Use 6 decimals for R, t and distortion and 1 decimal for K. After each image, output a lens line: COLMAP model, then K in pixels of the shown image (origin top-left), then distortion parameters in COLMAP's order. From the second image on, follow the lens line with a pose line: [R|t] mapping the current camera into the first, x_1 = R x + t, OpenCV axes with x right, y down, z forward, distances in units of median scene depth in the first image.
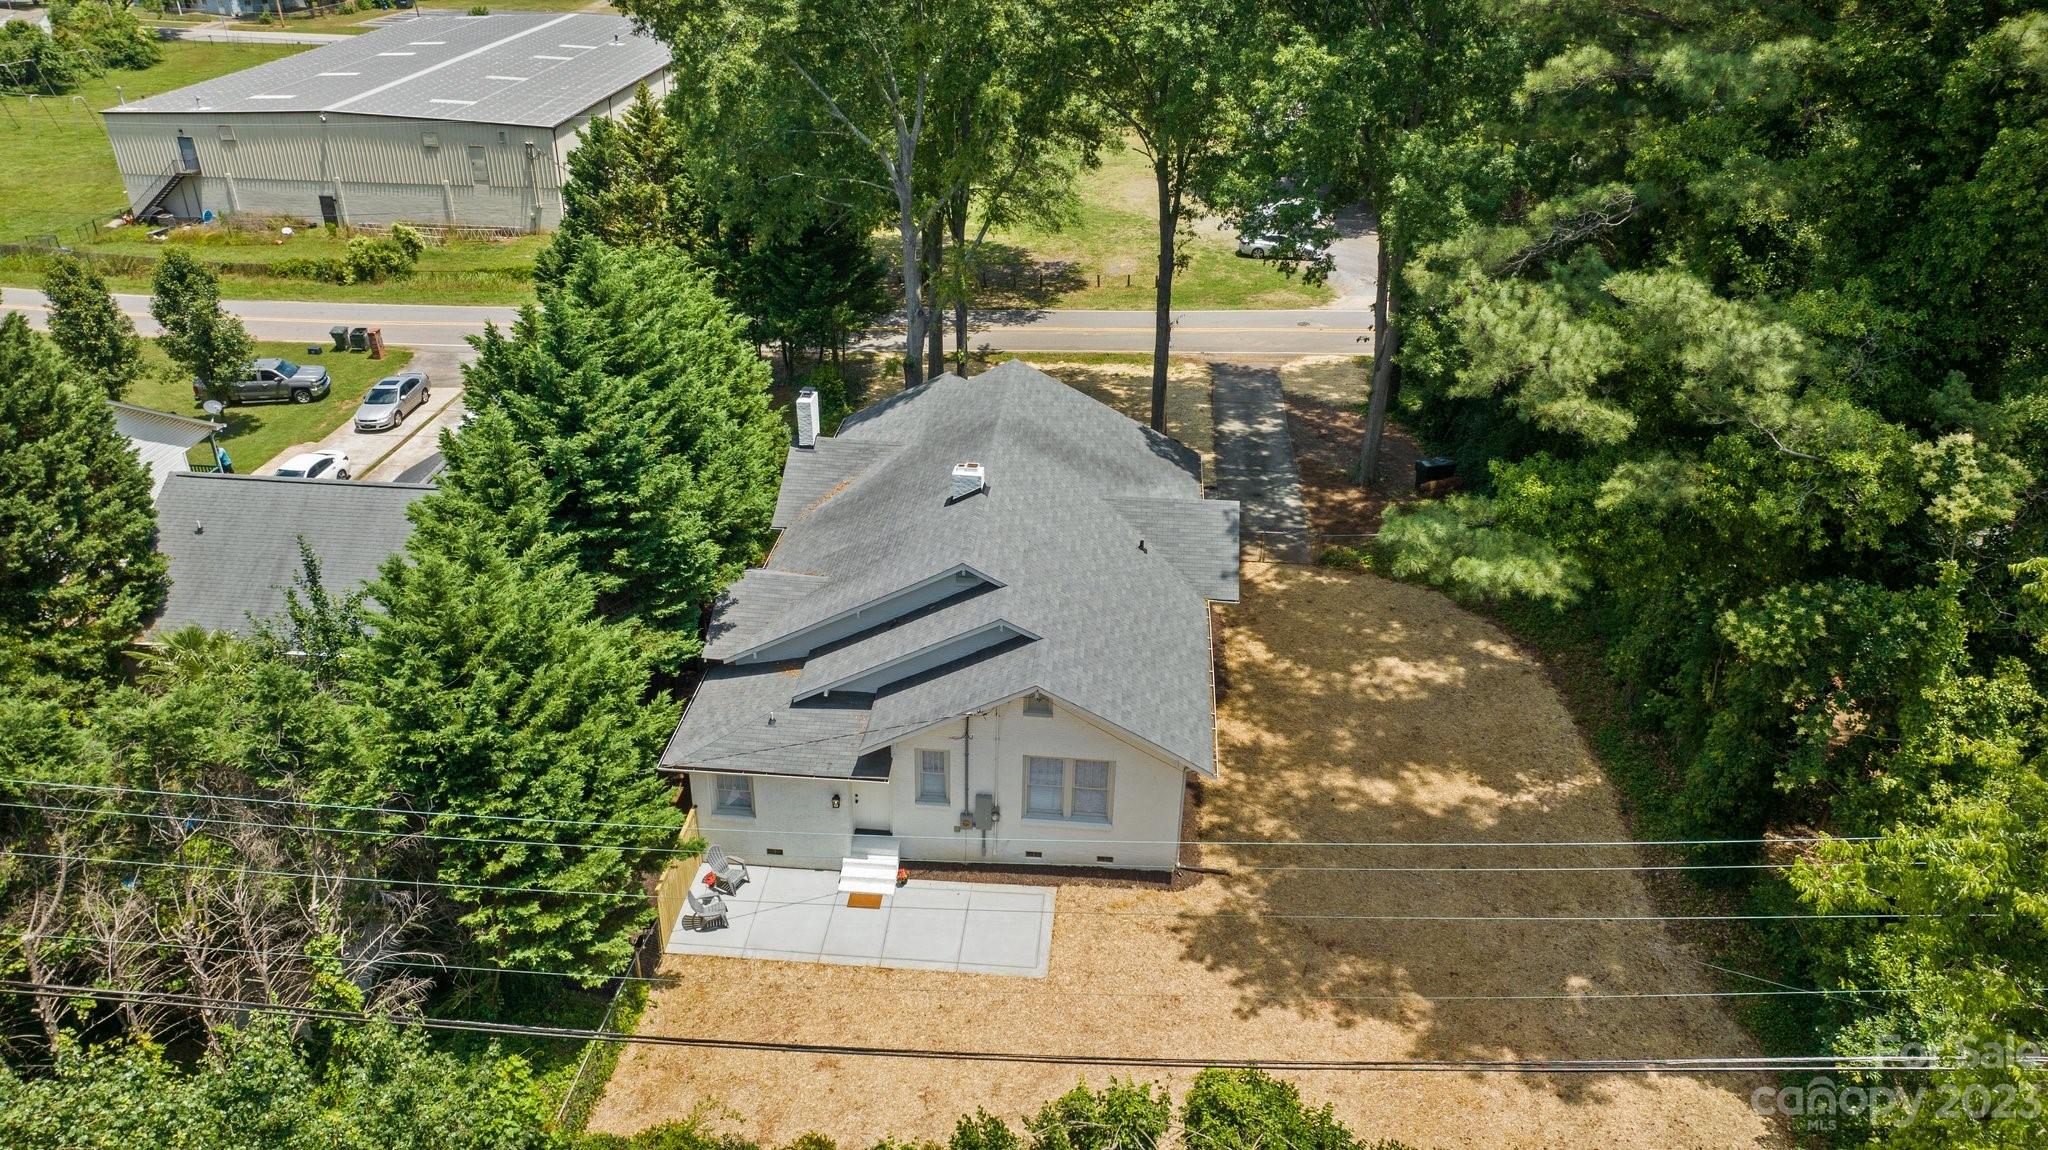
lens RADIAL K [[1448.1, 0, 1029.9], [0, 1448.1, 579.1], [0, 0, 1]] dist [-0.031901, 0.025392]
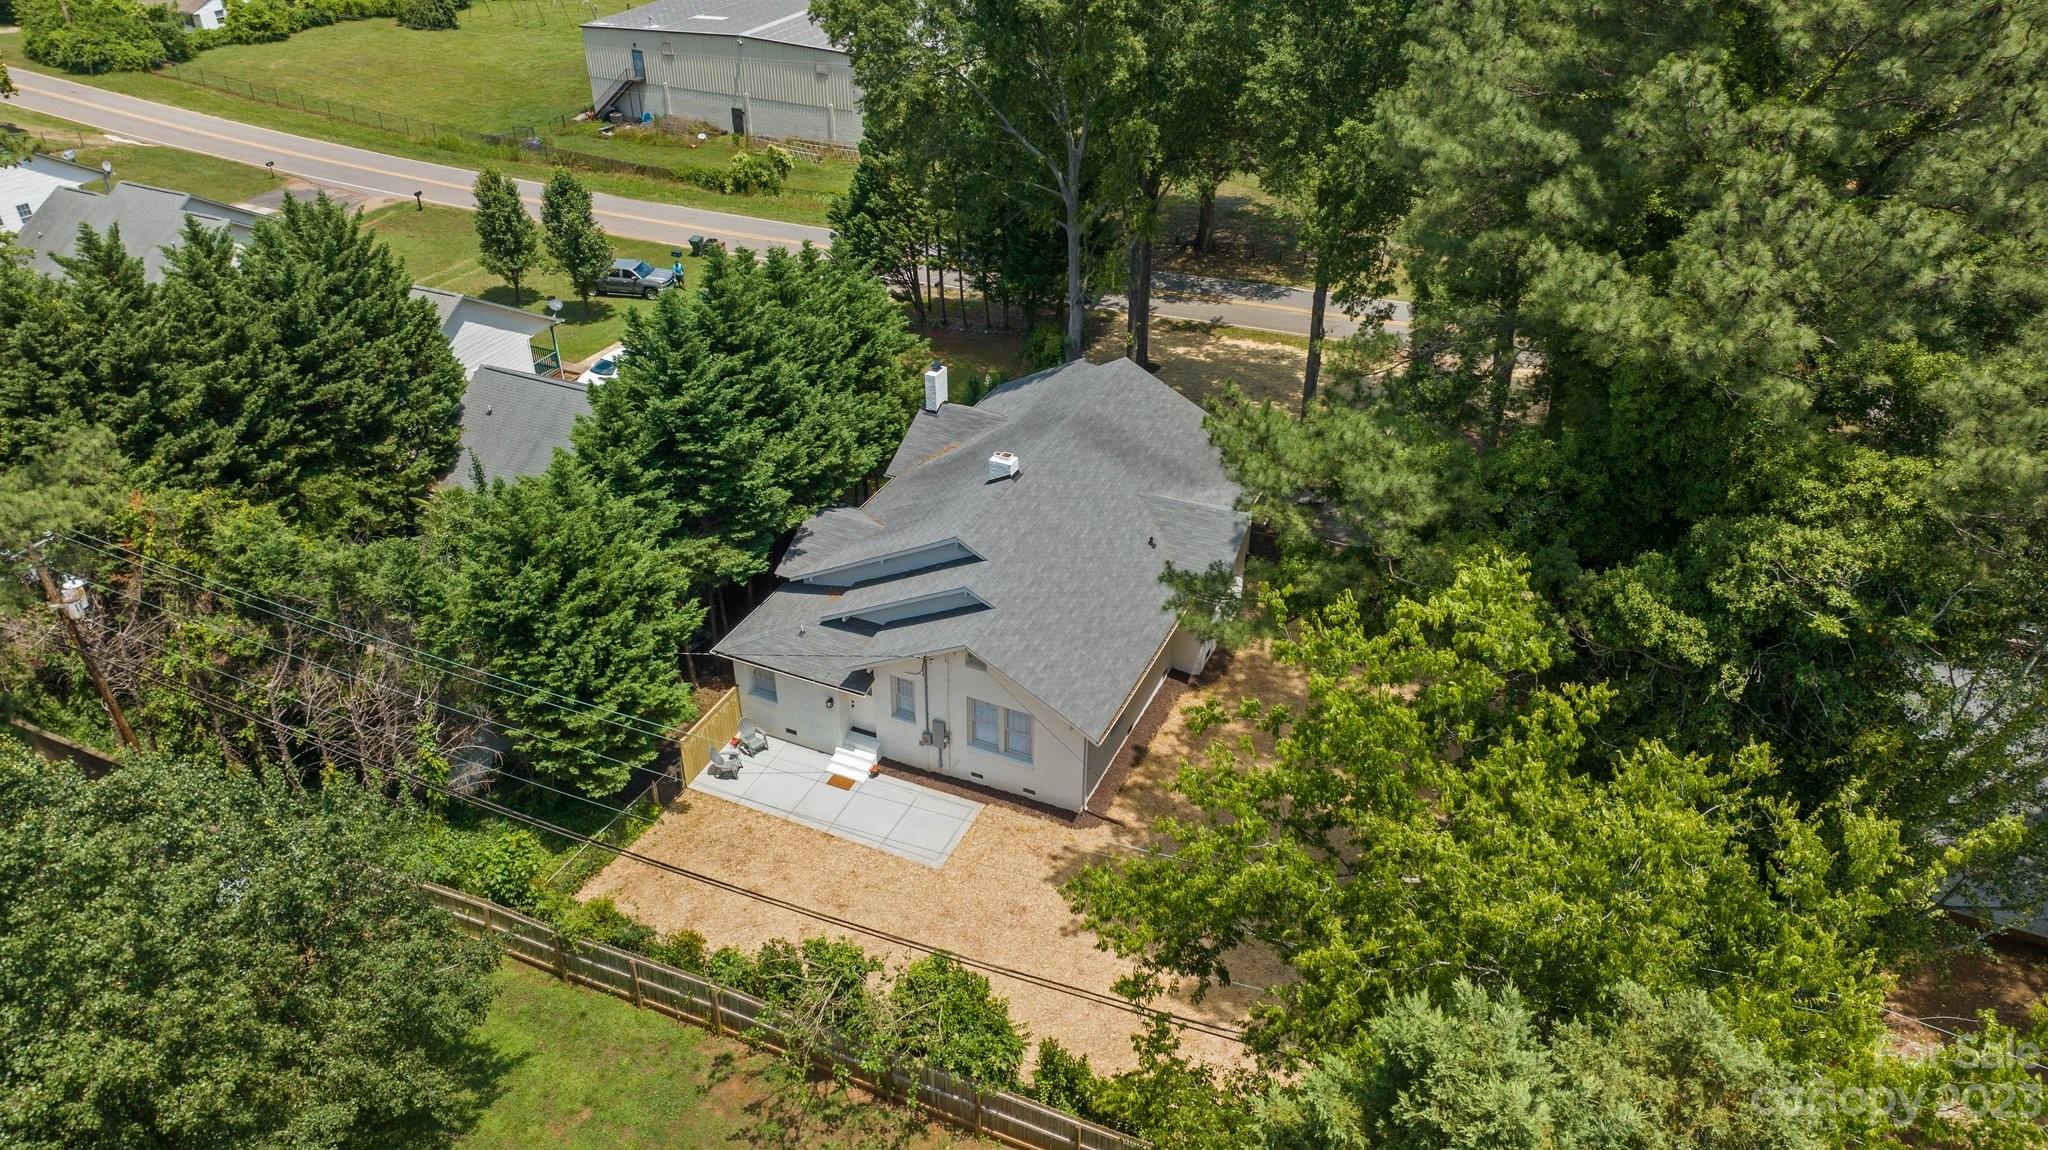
lens RADIAL K [[1448.1, 0, 1023.9], [0, 1448.1, 574.1], [0, 0, 1]] dist [-0.031901, 0.025392]
pose [[0.942237, 0.172199, -0.287292, 0.369509], [-0.152728, 0.984249, 0.089043, -0.098309], [0.298100, -0.040022, 0.953695, -0.173349]]
